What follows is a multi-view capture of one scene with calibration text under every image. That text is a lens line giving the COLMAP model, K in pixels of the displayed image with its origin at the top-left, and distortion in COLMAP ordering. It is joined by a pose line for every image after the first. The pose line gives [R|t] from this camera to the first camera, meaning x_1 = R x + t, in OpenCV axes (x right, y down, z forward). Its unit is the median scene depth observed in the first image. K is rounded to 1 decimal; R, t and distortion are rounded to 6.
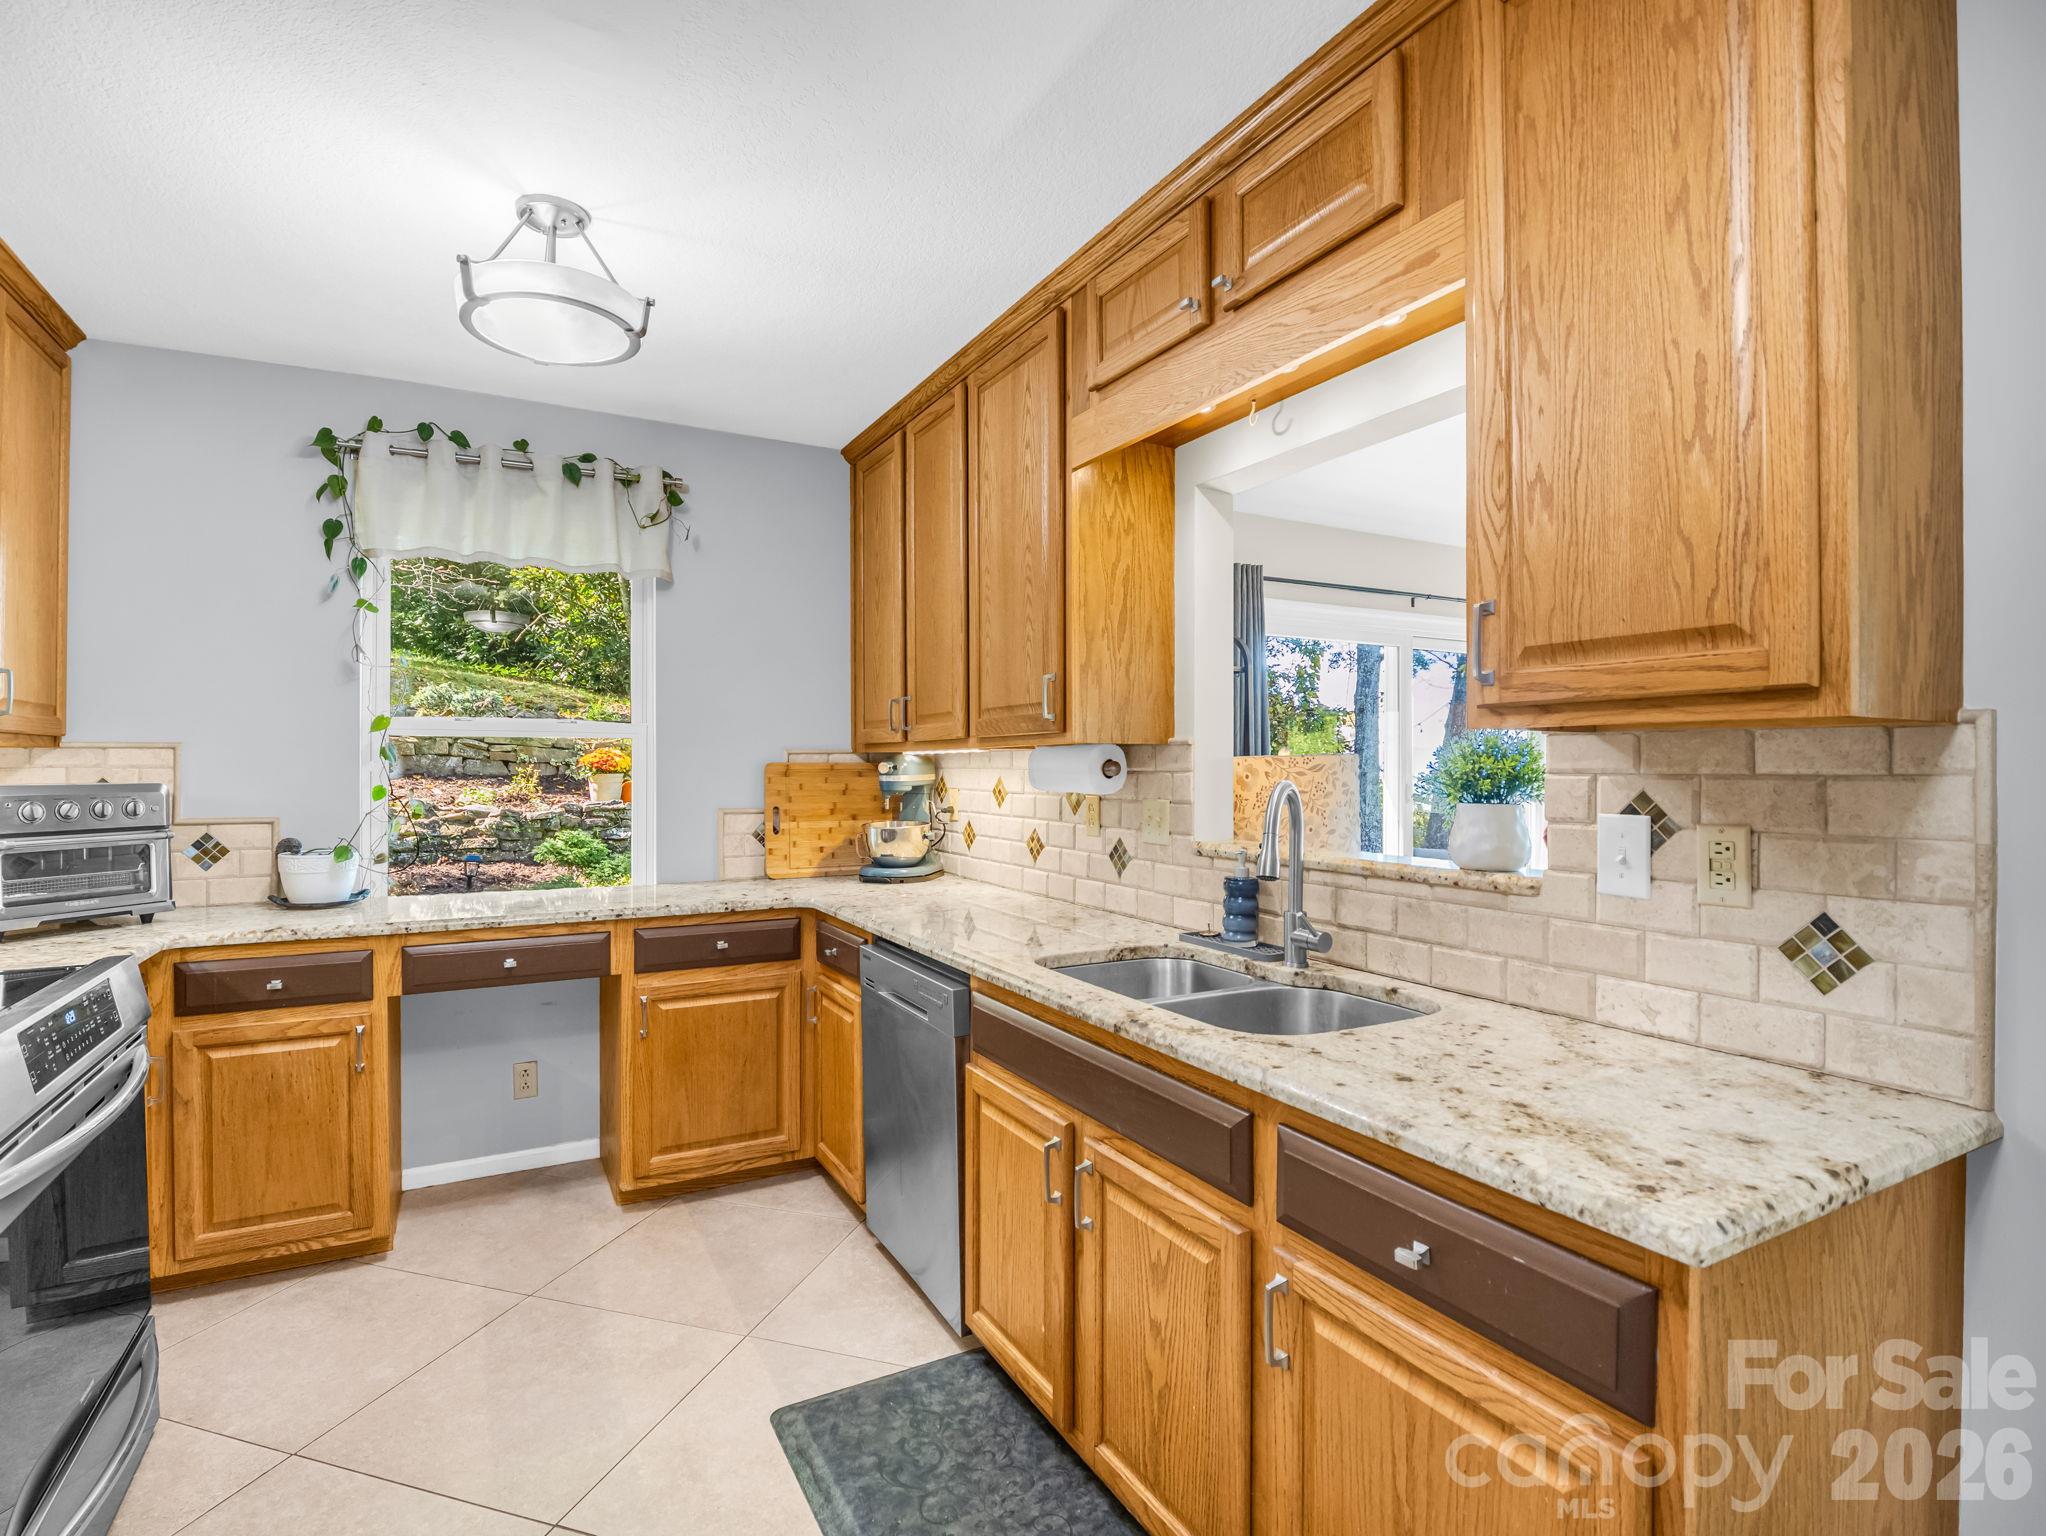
lens RADIAL K [[1027.1, 0, 1023.0], [0, 1027.1, 768.0], [0, 0, 1]] dist [-0.003692, -0.000891]
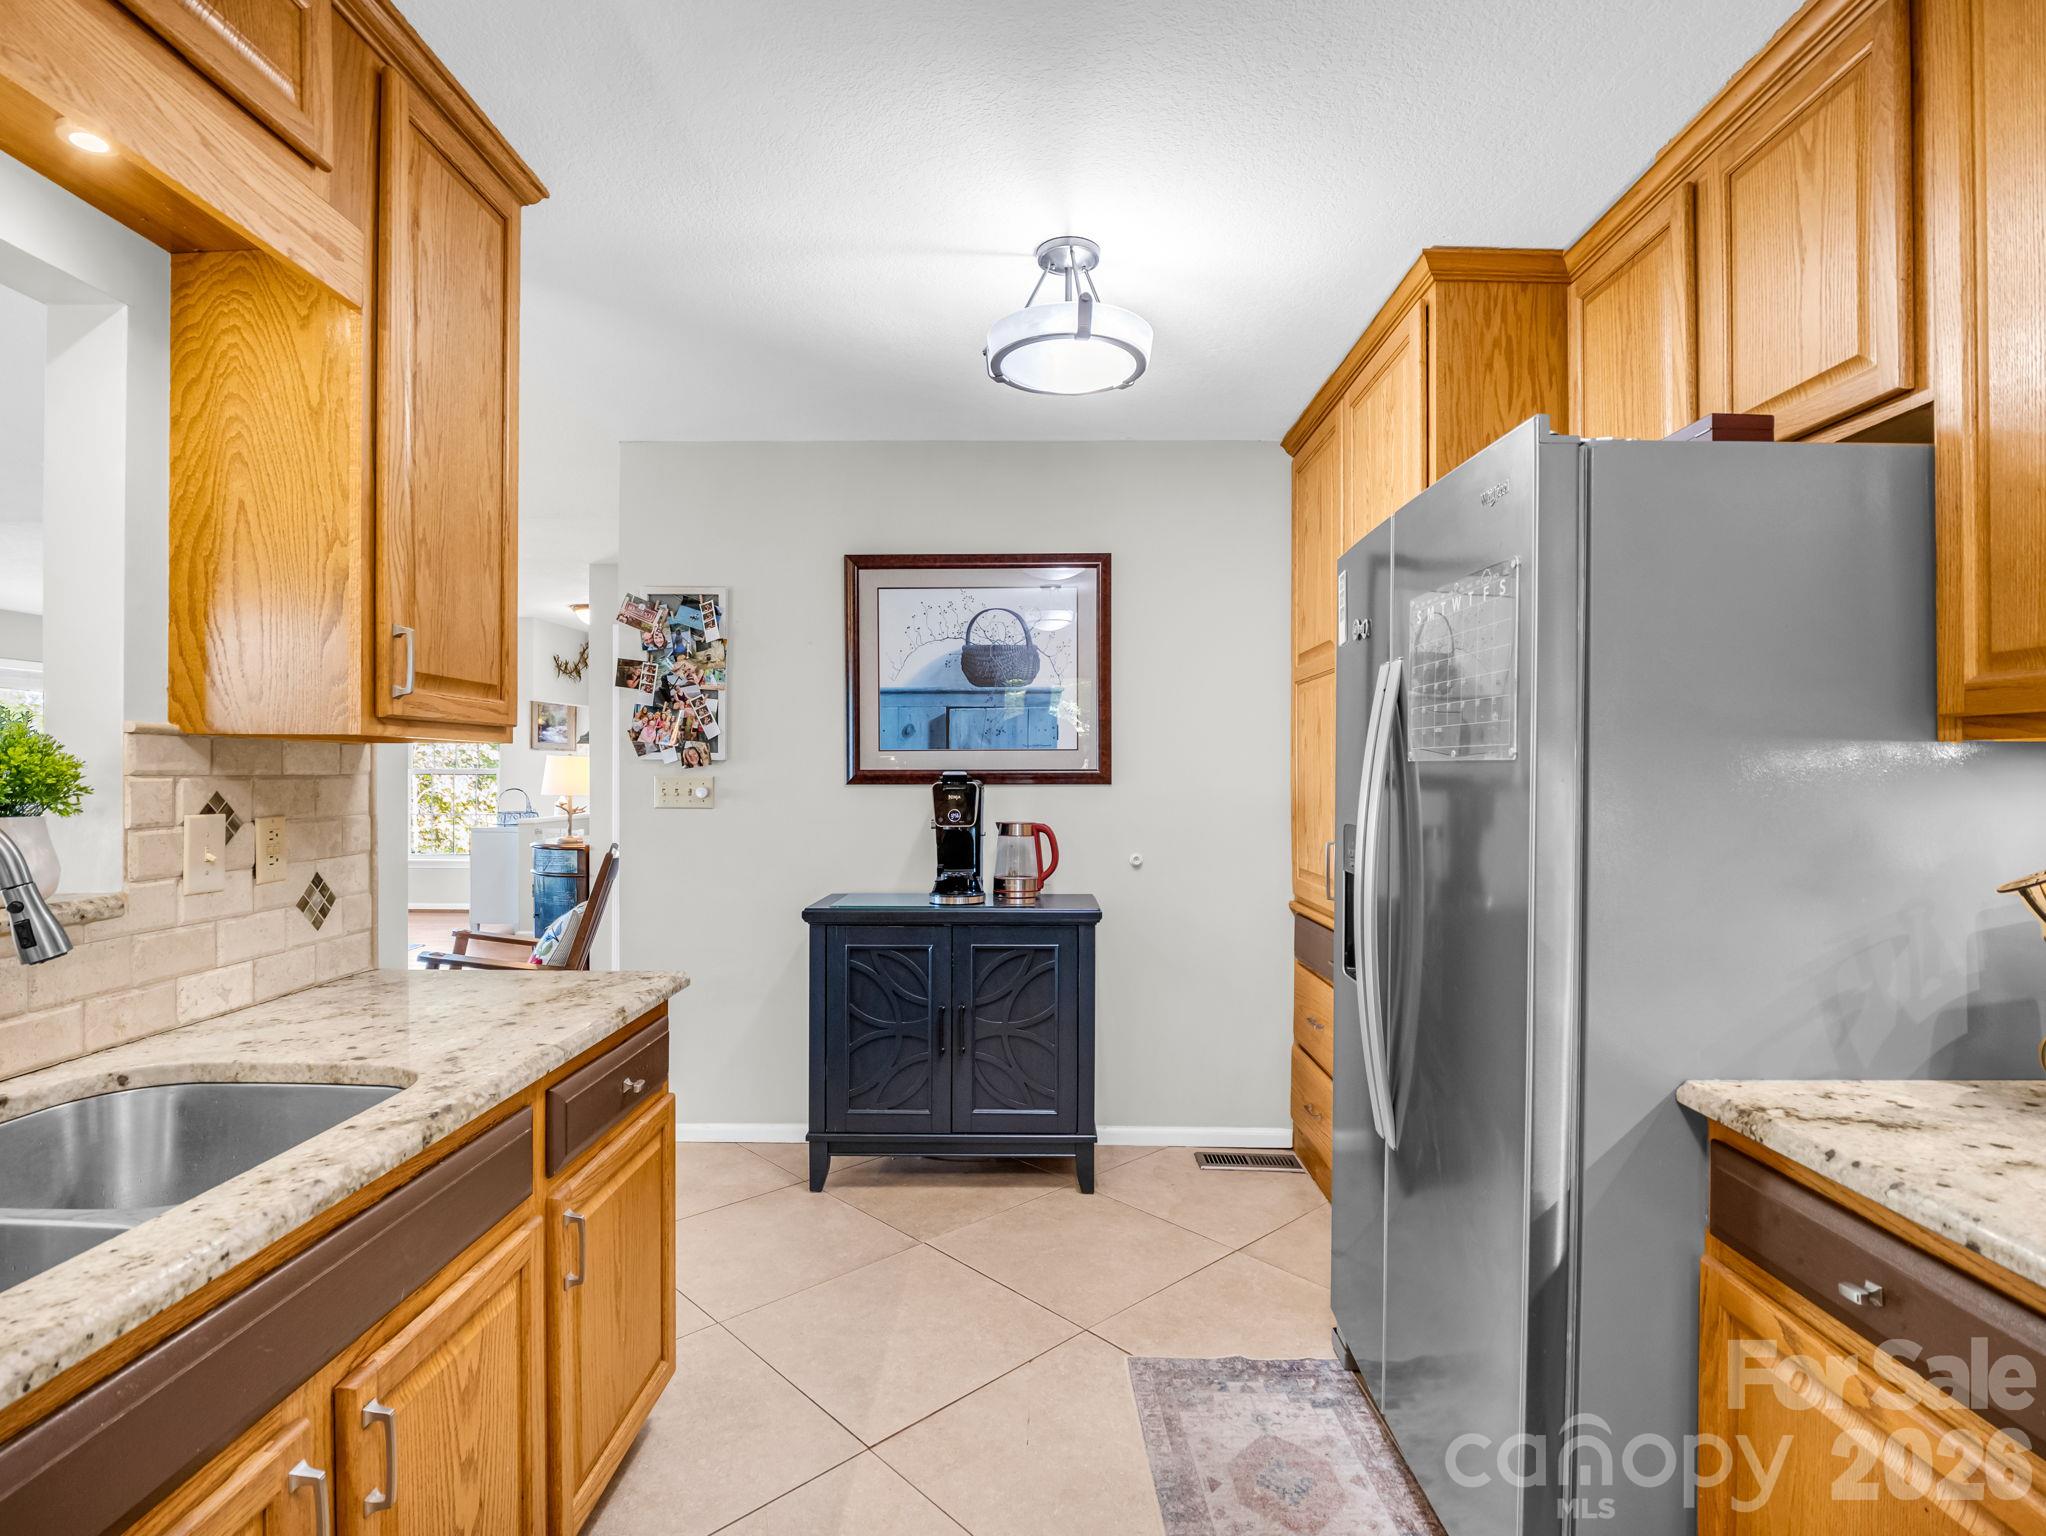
lens RADIAL K [[1027.1, 0, 1023.0], [0, 1027.1, 768.0], [0, 0, 1]] dist [-0.003692, -0.000891]
pose [[-0.868403, 0.003448, 0.495846, -0.698329], [0.001404, 0.999989, -0.004495, 0.003974], [-0.495856, -0.003208, -0.868399, 1.587325]]
